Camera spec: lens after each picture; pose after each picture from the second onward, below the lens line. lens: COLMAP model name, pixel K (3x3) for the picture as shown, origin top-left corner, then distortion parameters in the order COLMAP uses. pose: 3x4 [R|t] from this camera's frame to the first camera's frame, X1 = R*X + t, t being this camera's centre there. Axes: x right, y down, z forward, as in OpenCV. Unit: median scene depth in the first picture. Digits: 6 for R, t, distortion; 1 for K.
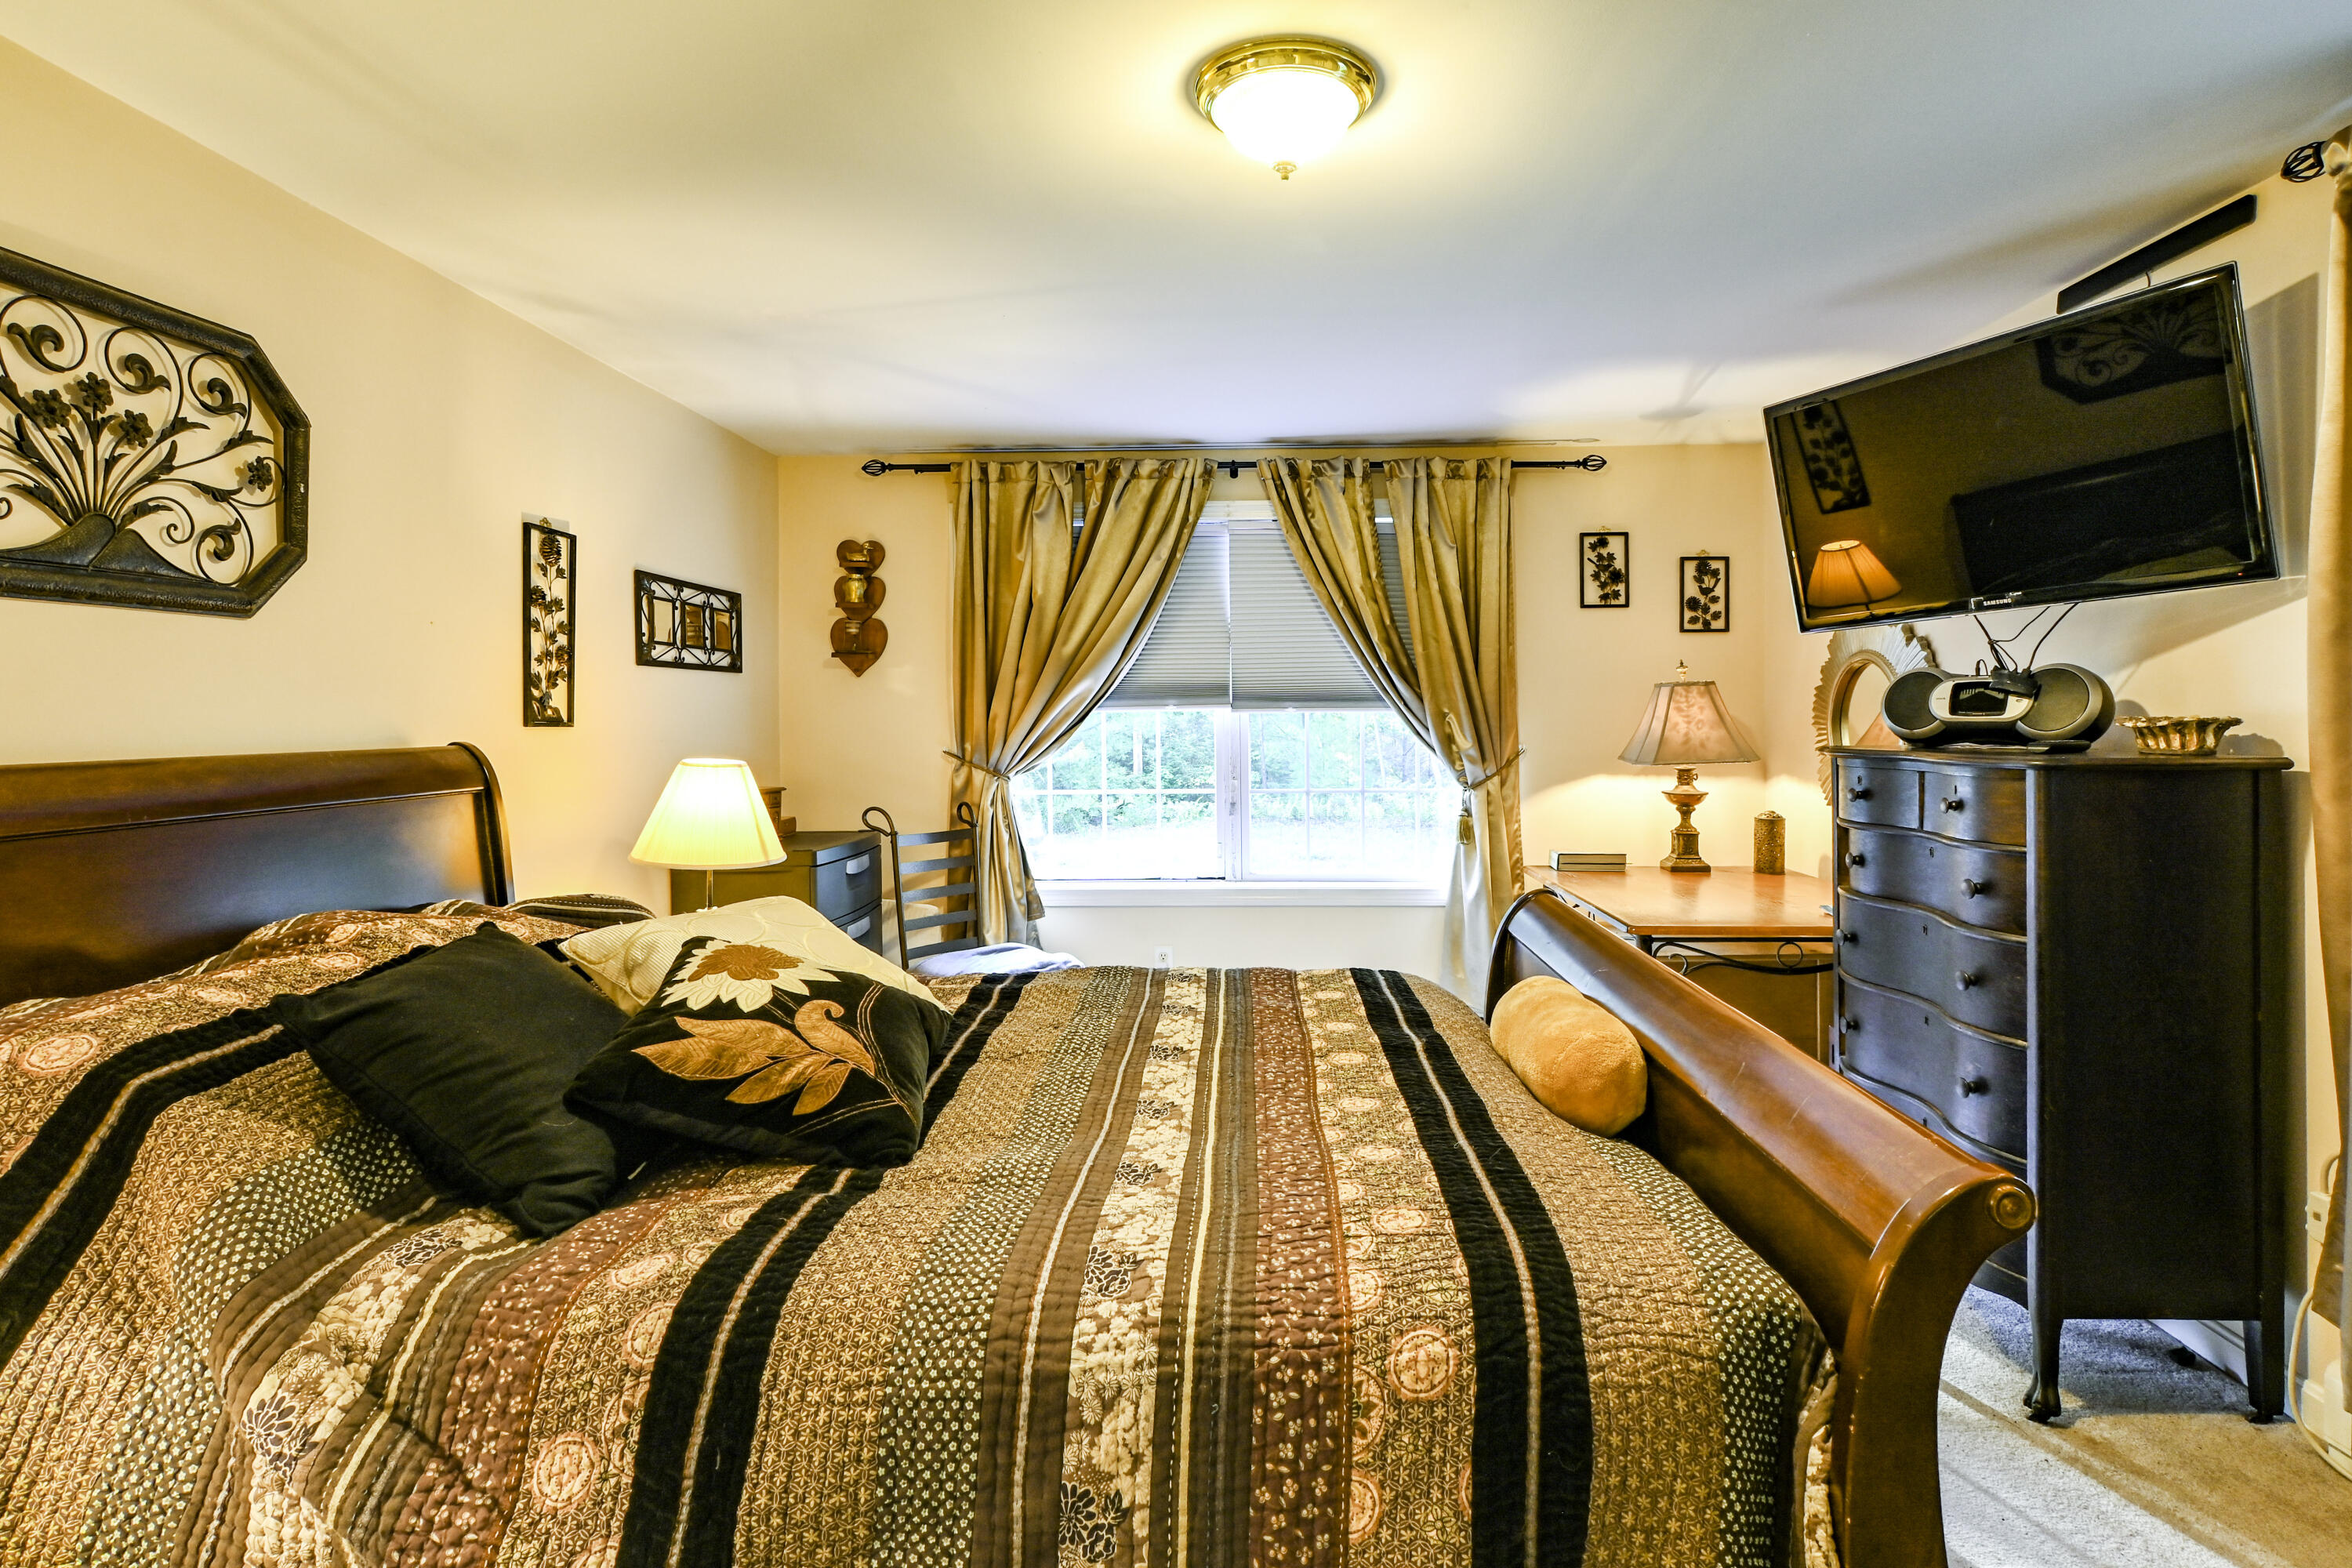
lens RADIAL K [[1201.6, 0, 1188.8], [0, 1201.6, 713.6], [0, 0, 1]] dist [0.003524, 0.000820]
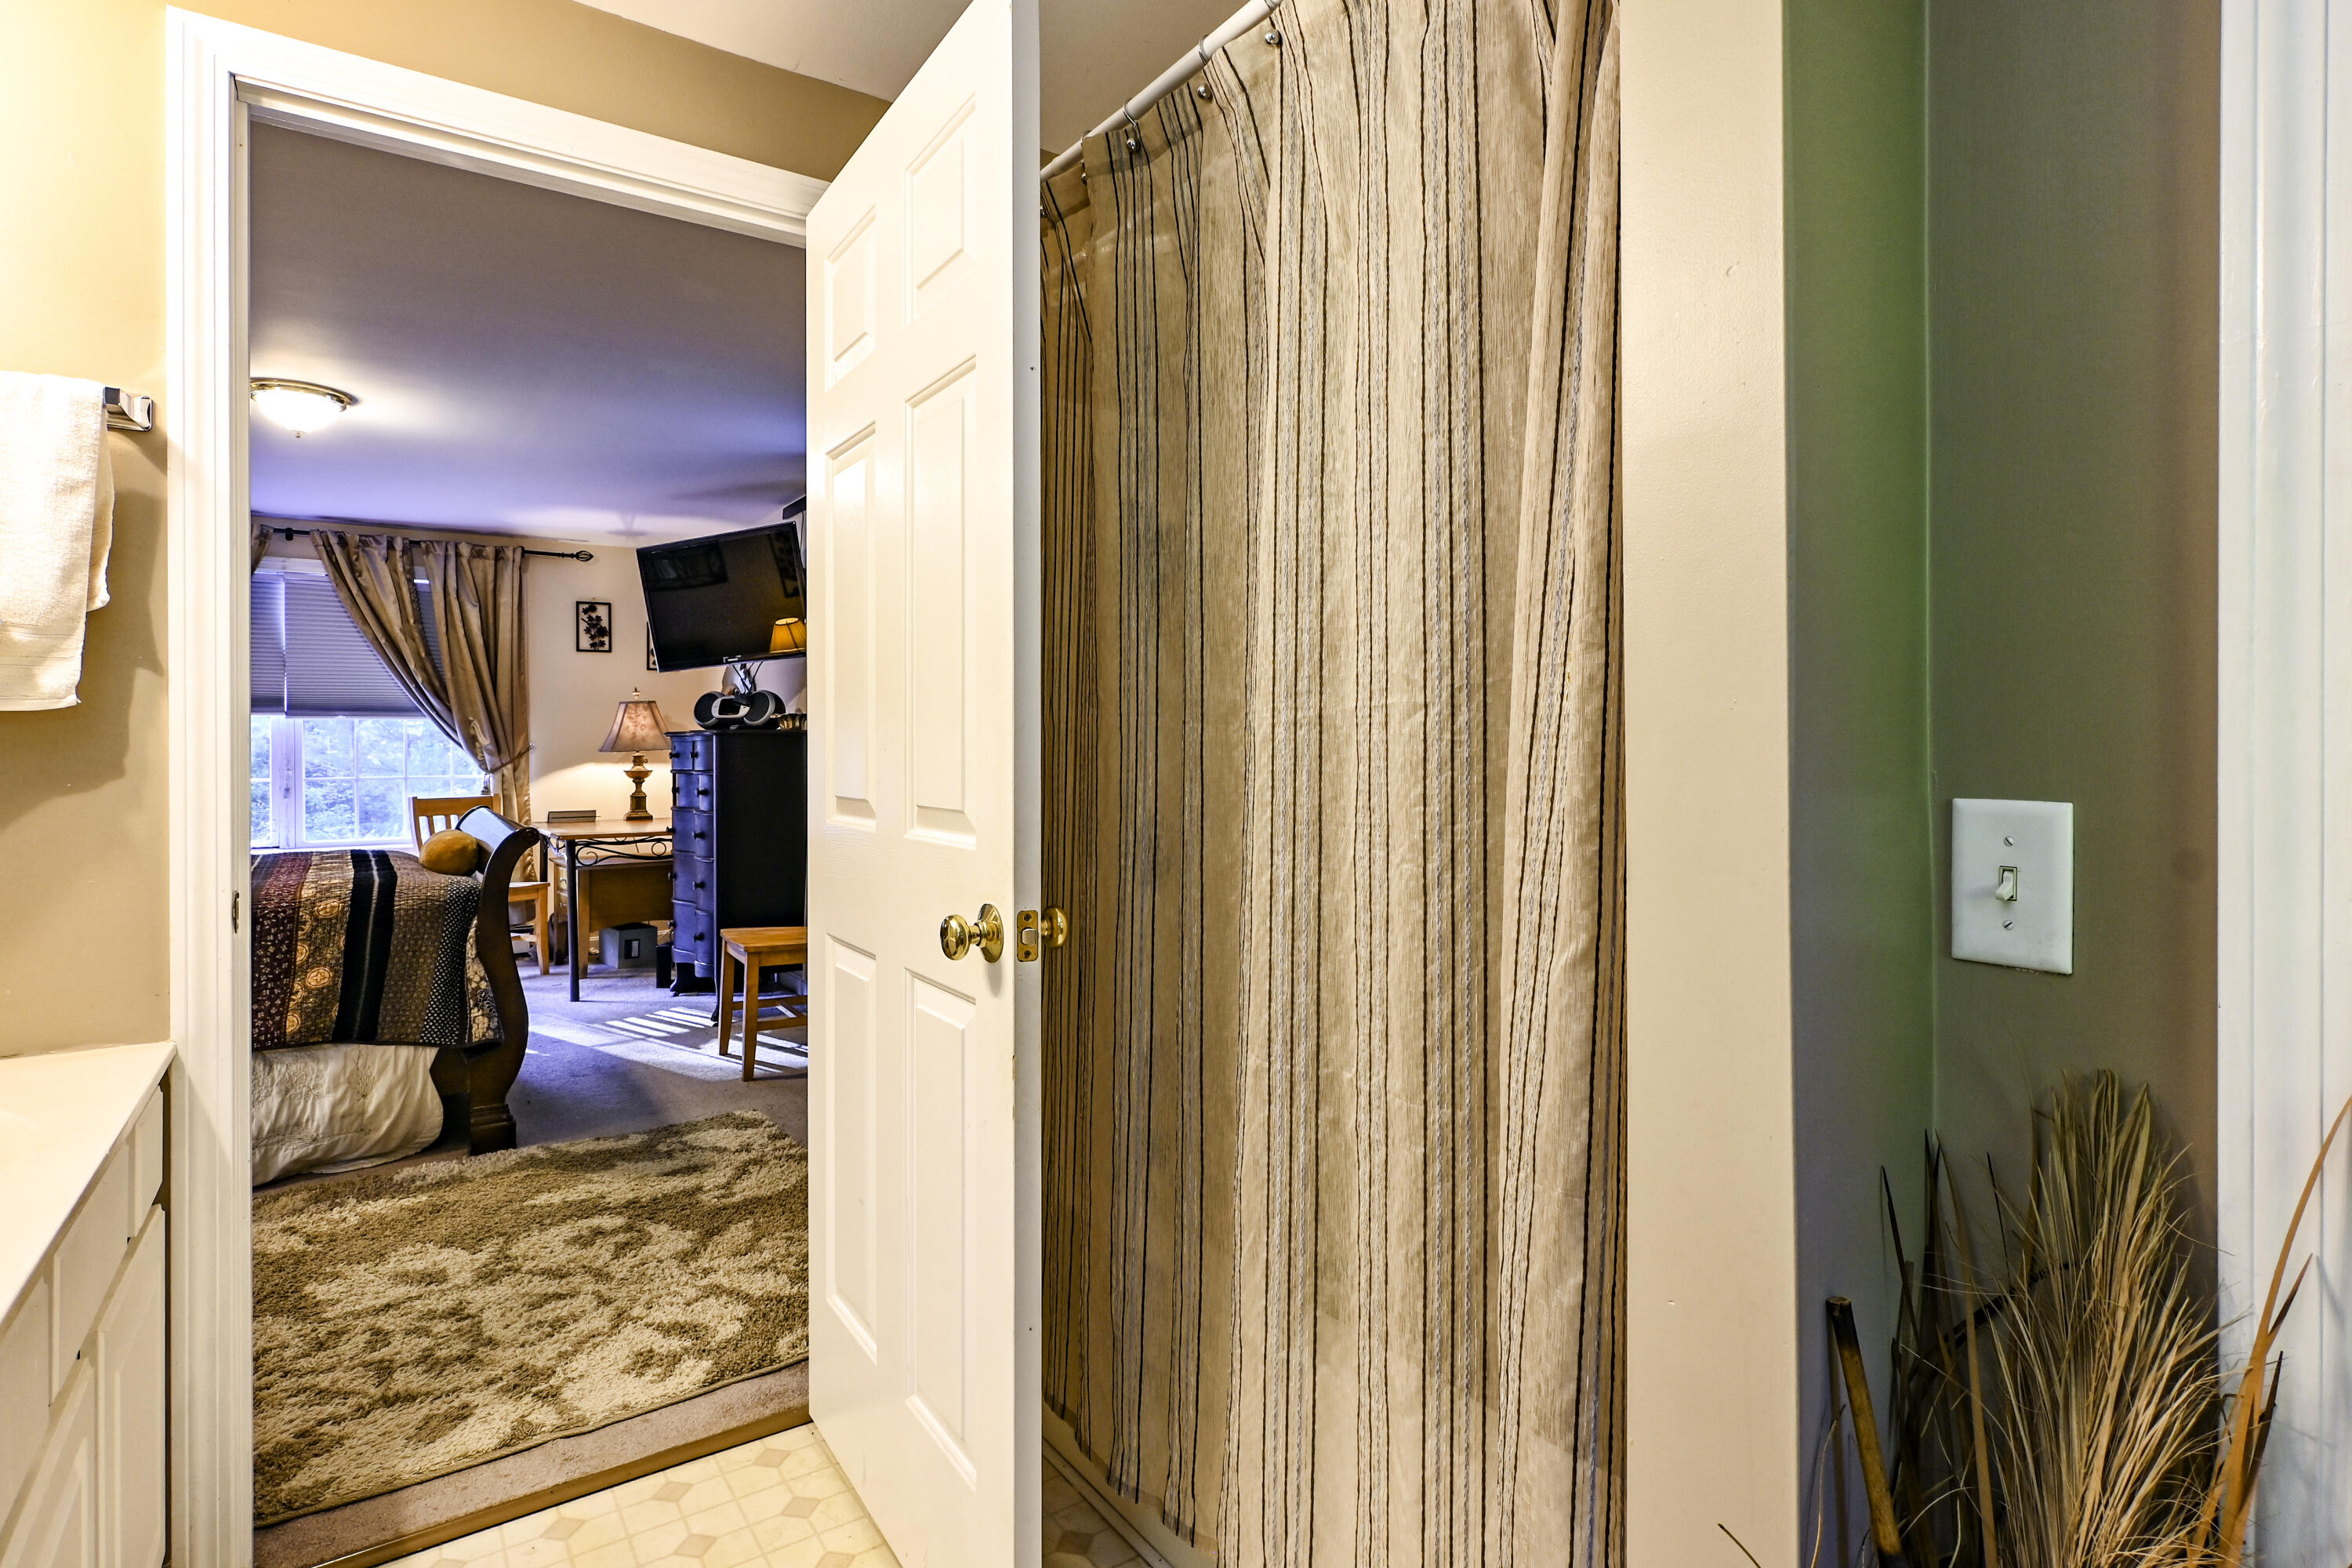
lens RADIAL K [[1193.8, 0, 1175.2], [0, 1193.8, 729.5], [0, 0, 1]] dist [-0.001250, -0.000576]
pose [[0.792883, 0.007737, 0.609324, 0.013180], [0.003462, 0.999846, -0.017202, 0.038587], [-0.609364, 0.015749, 0.792734, -0.647520]]
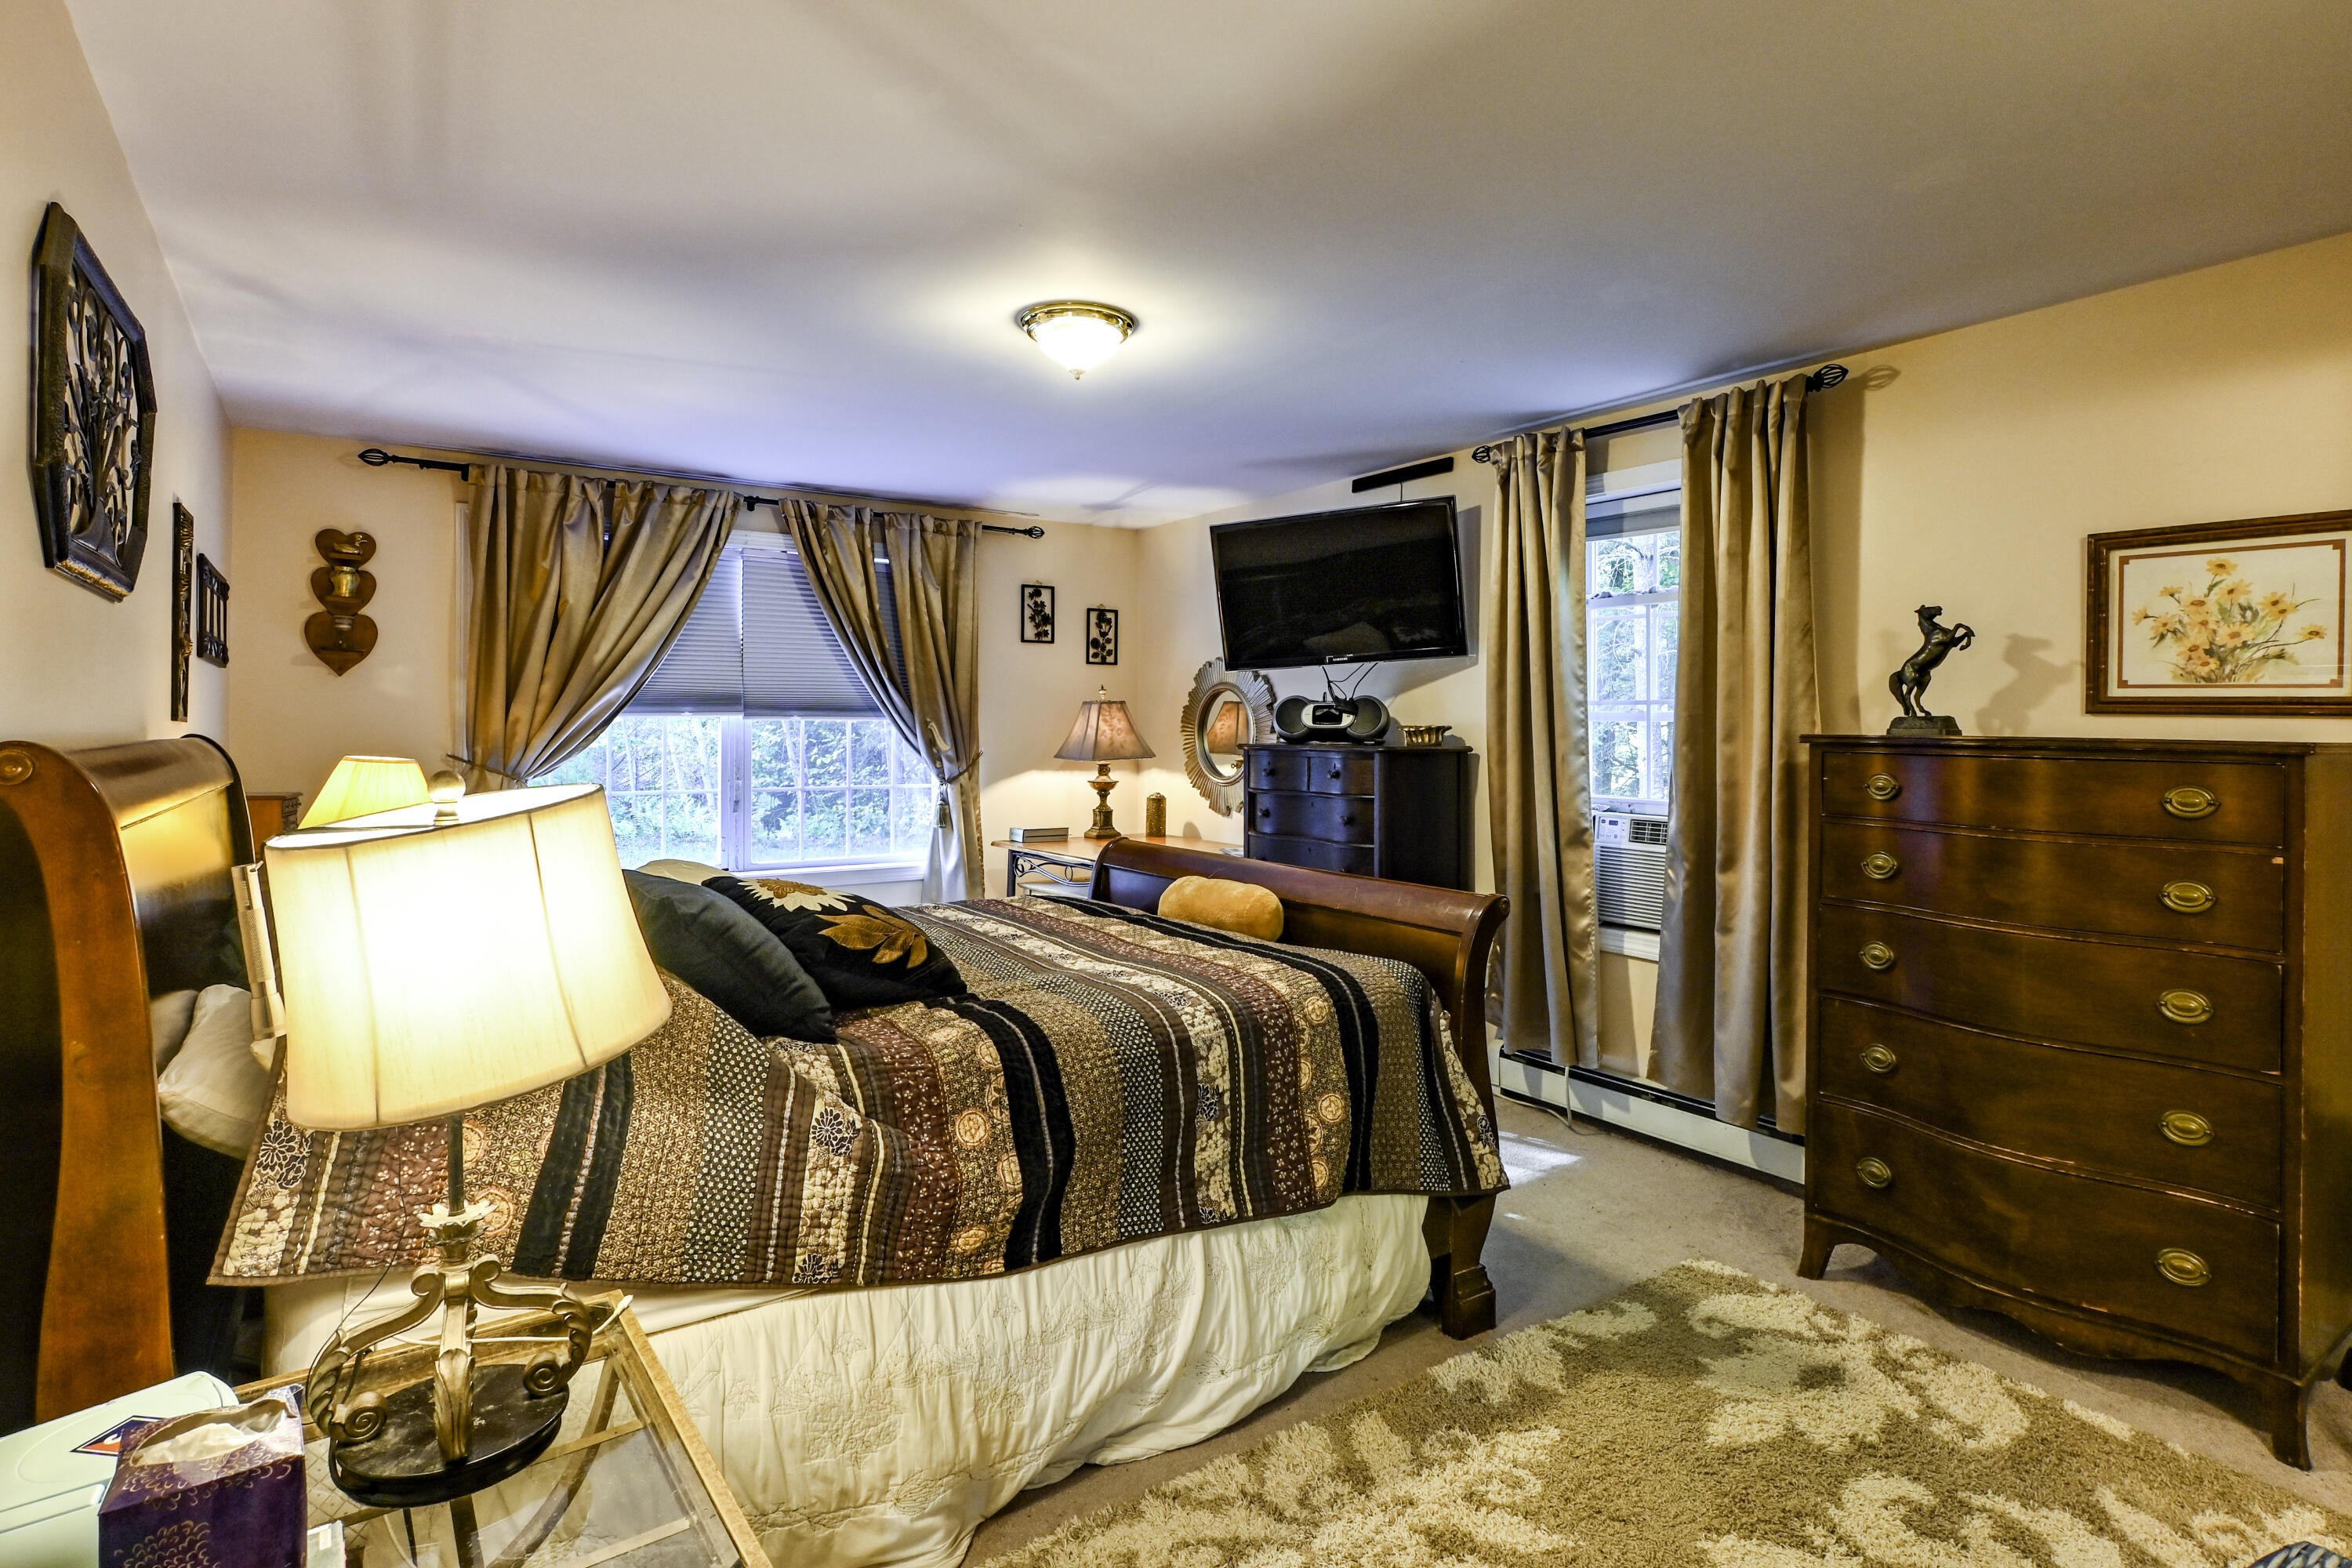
lens RADIAL K [[1218.0, 0, 1181.4], [0, 1218.0, 701.9], [0, 0, 1]] dist [-0.000768, 0.000139]
pose [[0.799376, 0.021670, 0.600440, -0.333763], [-0.007935, 0.999643, -0.025513, 0.009208], [-0.600779, 0.015630, 0.799262, -0.157465]]
